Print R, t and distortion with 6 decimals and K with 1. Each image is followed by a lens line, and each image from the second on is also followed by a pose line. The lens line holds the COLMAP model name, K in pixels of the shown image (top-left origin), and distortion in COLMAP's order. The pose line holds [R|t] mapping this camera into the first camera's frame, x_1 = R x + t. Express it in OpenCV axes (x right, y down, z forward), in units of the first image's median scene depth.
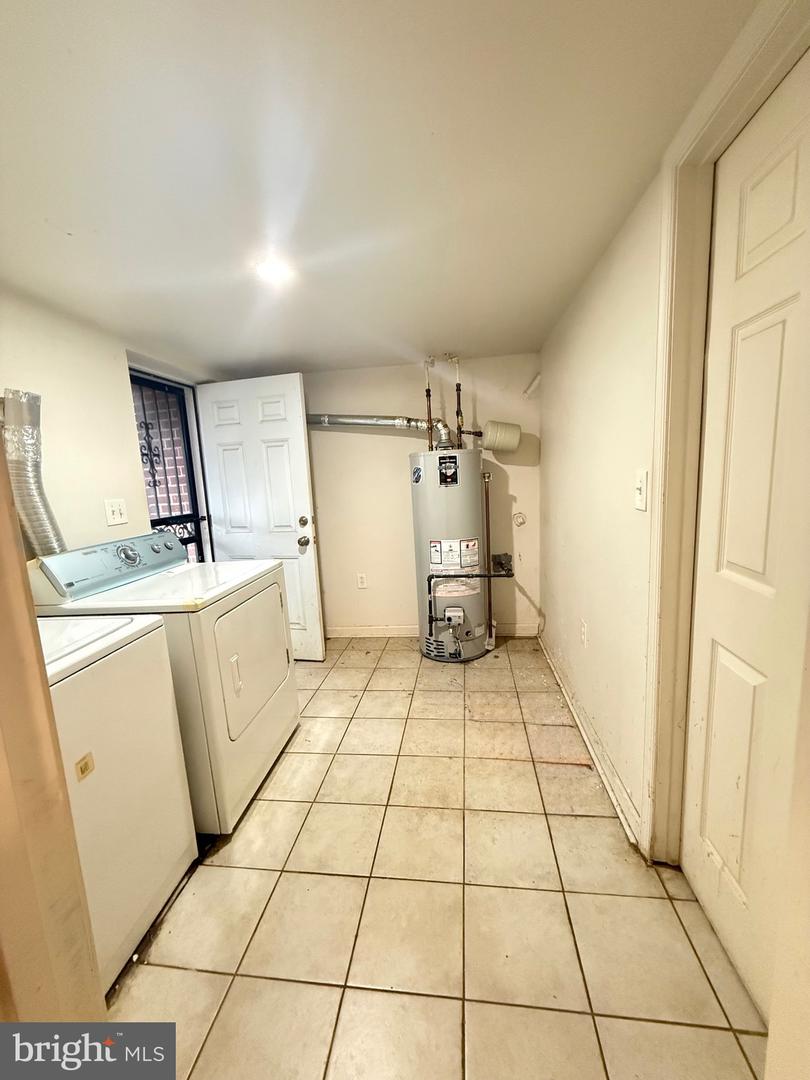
lens RADIAL K [[430.0, 0, 405.0], [0, 430.0, 540.0], [0, 0, 1]] dist [-0.000776, 0.000538]
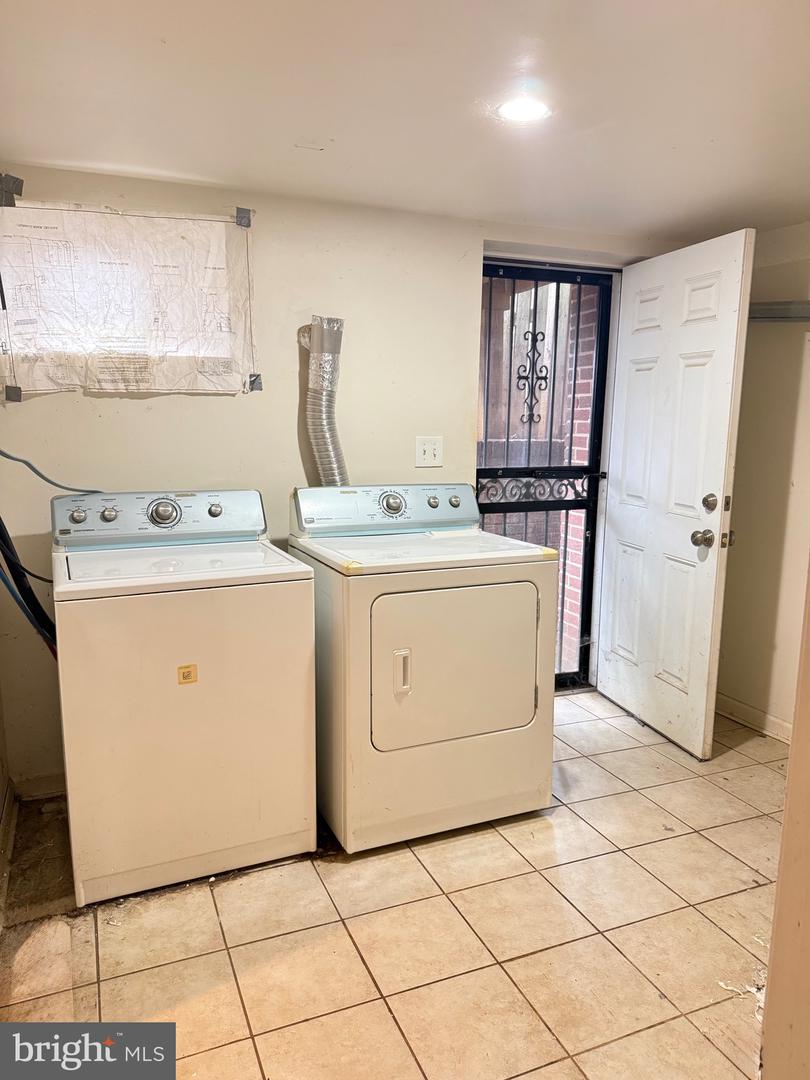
lens RADIAL K [[768.0, 0, 401.1], [0, 768.0, 546.0], [0, 0, 1]] dist [0.073623, -0.124645]
pose [[0.495014, 0.204103, -0.844573, 0.456332], [-0.167333, 0.976217, 0.137841, -0.065196], [0.852620, 0.073092, 0.517394, 0.164459]]
